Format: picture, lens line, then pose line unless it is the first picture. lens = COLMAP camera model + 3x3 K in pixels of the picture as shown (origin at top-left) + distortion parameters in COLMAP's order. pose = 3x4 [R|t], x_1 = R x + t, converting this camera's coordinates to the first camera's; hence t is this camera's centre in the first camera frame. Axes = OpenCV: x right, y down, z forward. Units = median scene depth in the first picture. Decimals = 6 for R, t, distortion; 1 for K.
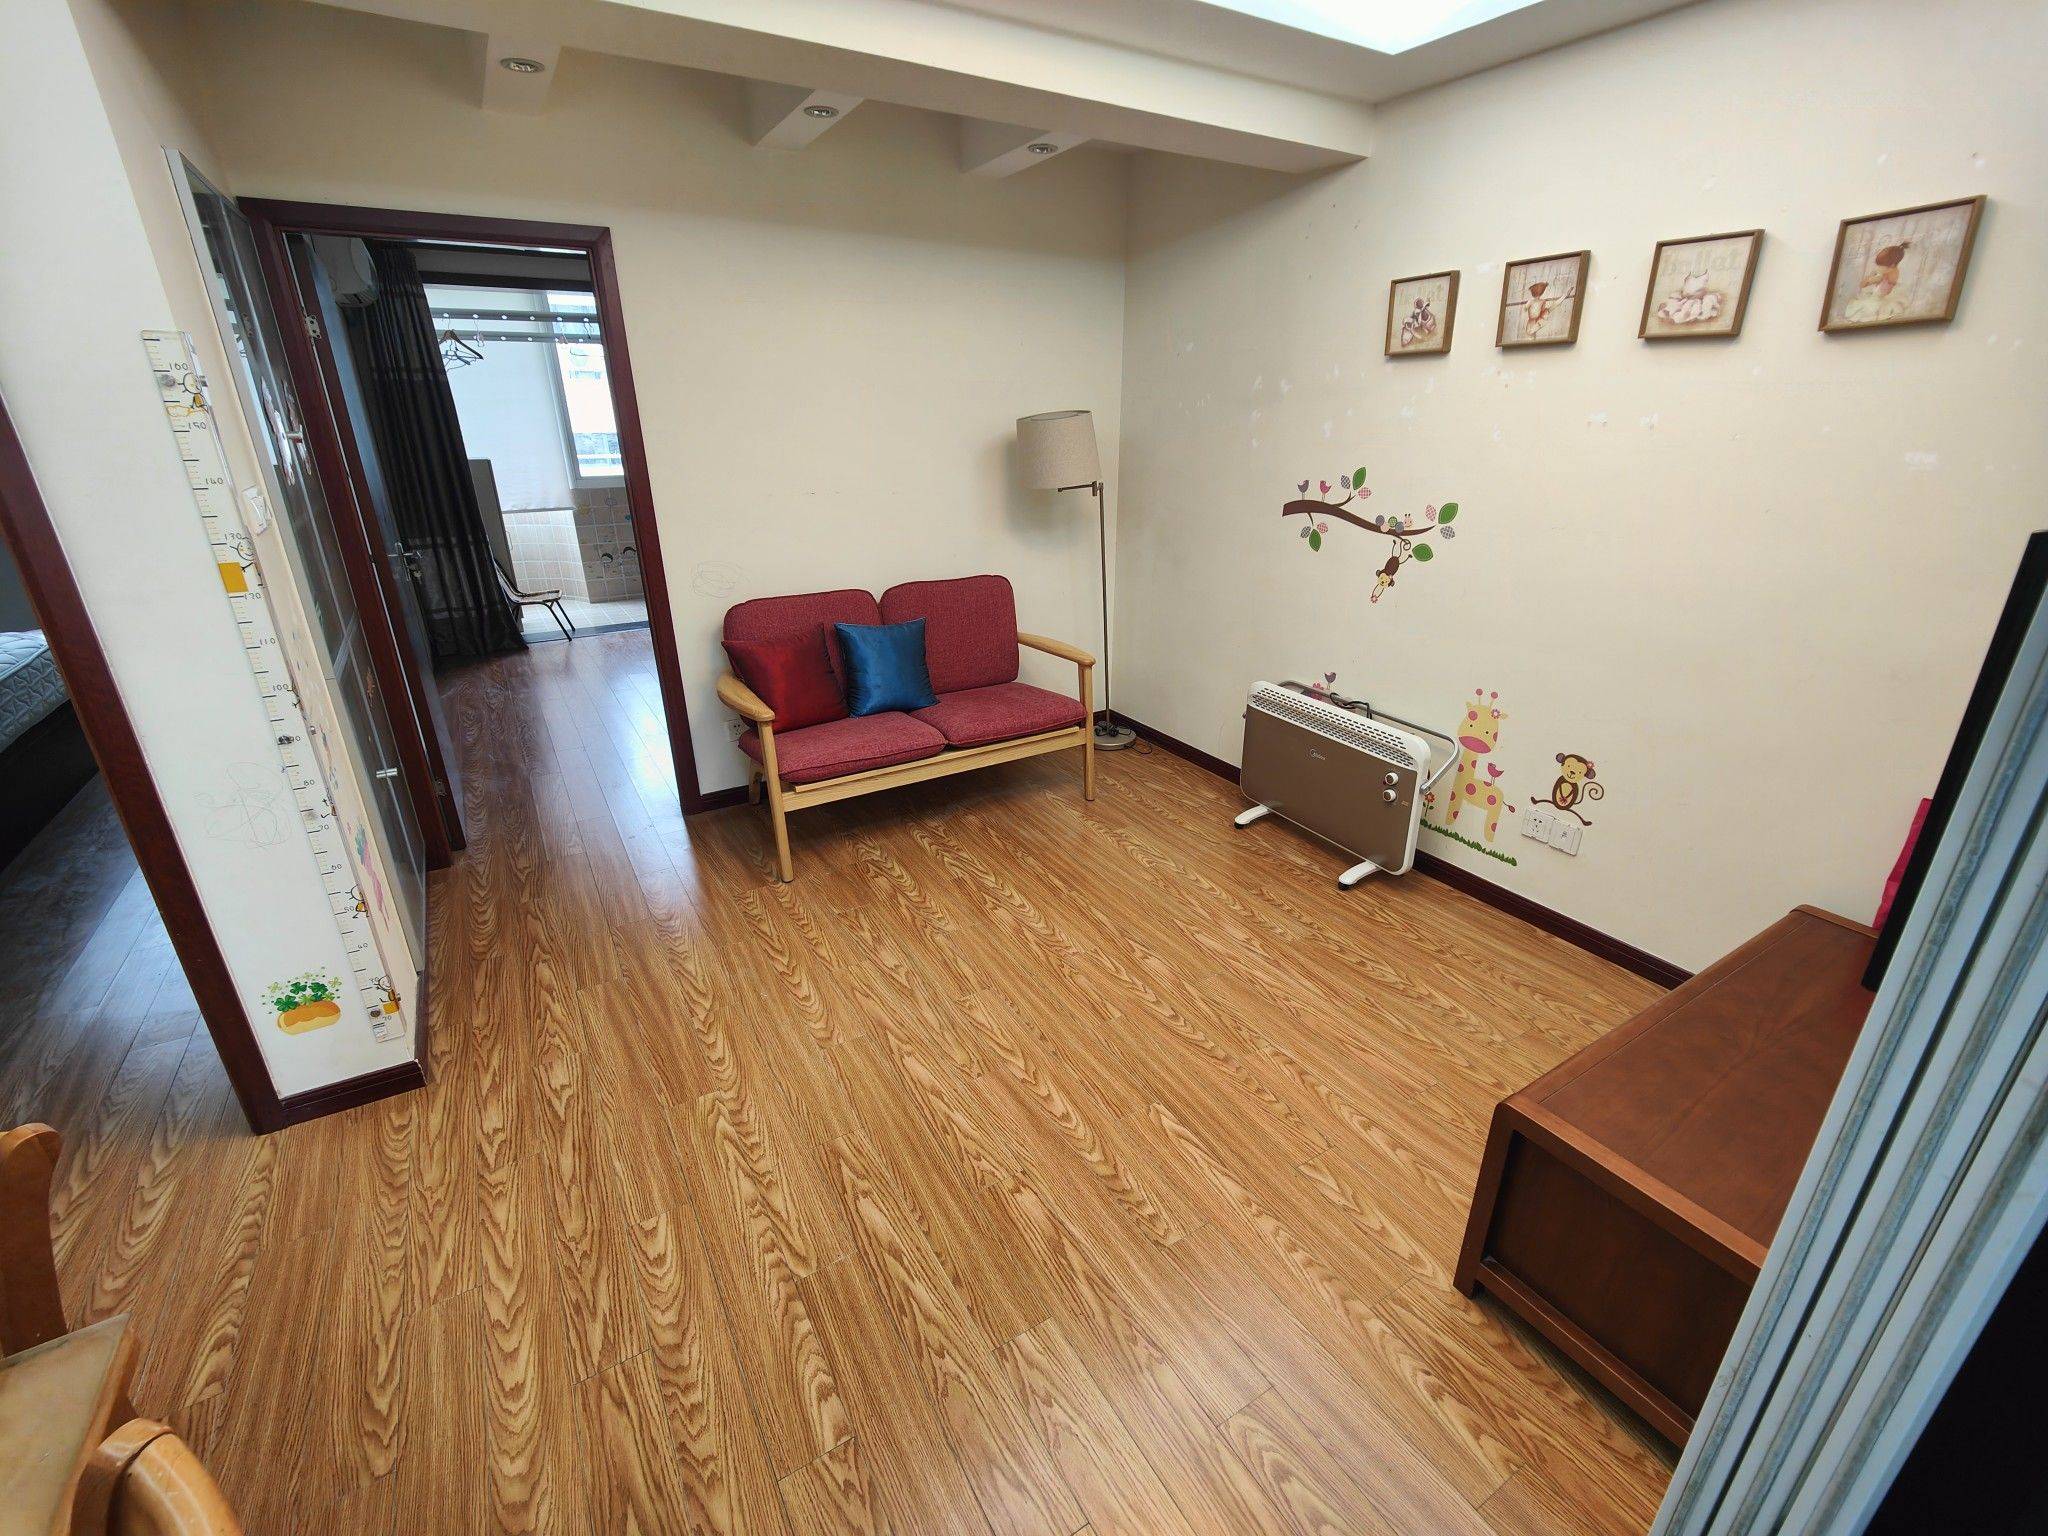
lens RADIAL K [[890.4, 0, 1037.3], [0, 890.4, 760.5], [0, 0, 1]] dist [0.019028, -0.015256]
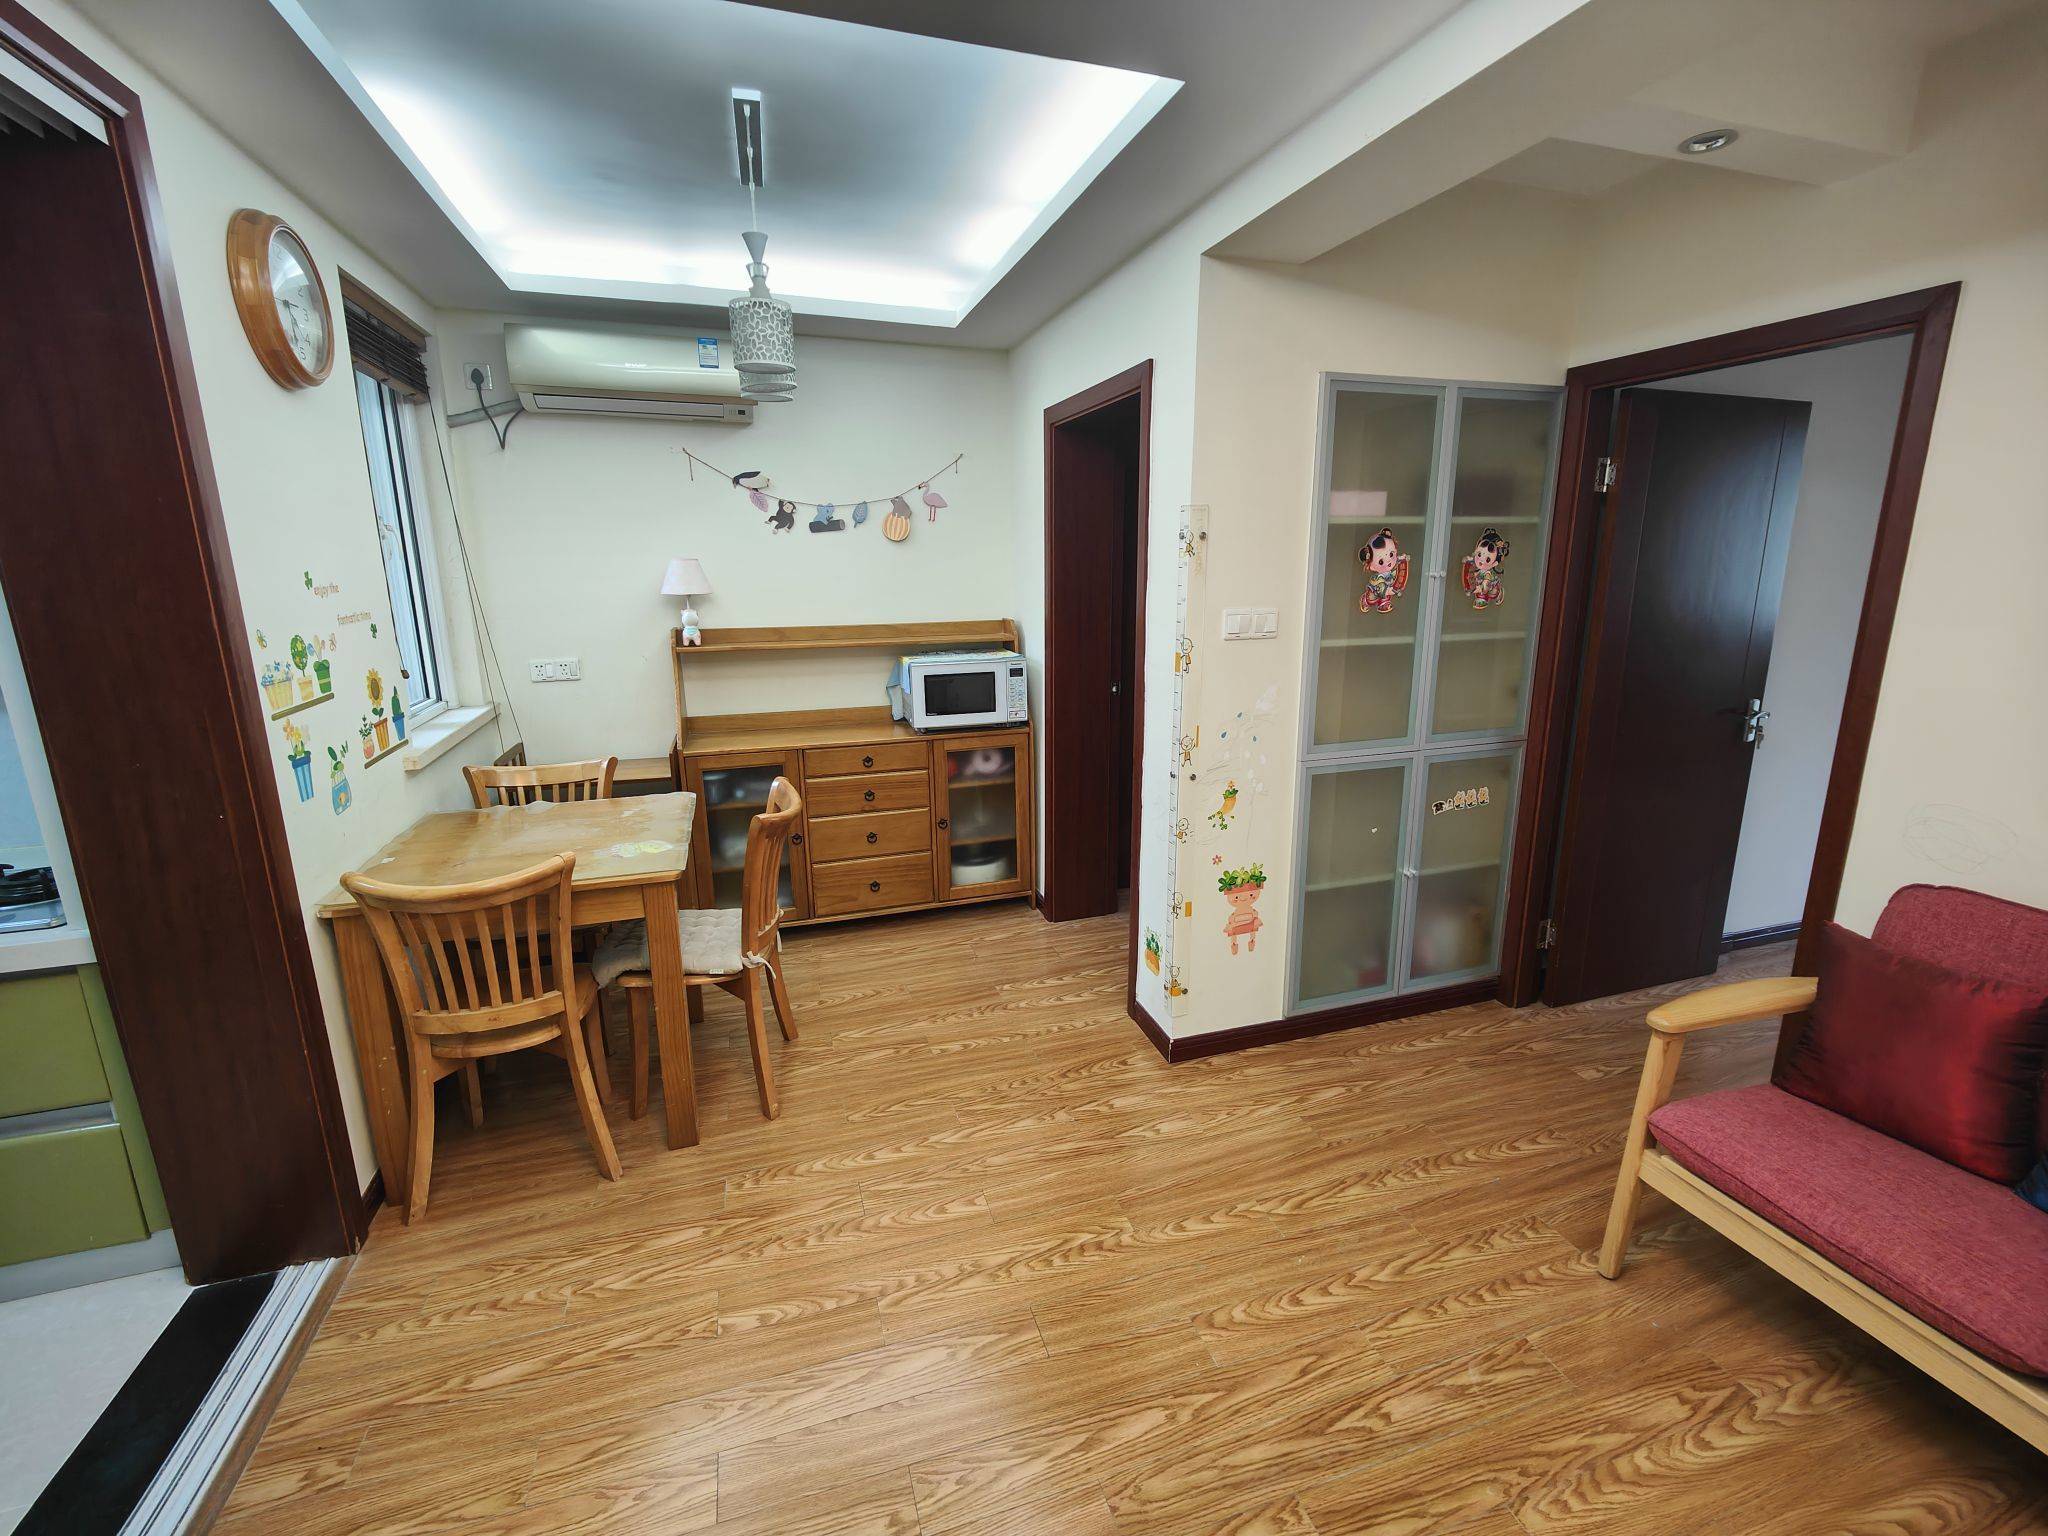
lens RADIAL K [[890.4, 0, 1037.3], [0, 890.4, 760.5], [0, 0, 1]] dist [0.019028, -0.015256]
pose [[-0.232175, 0.220534, -0.947343, 0.497615], [-0.354056, 0.887981, 0.293487, -0.346458], [0.905947, 0.403553, -0.128086, 0.879634]]
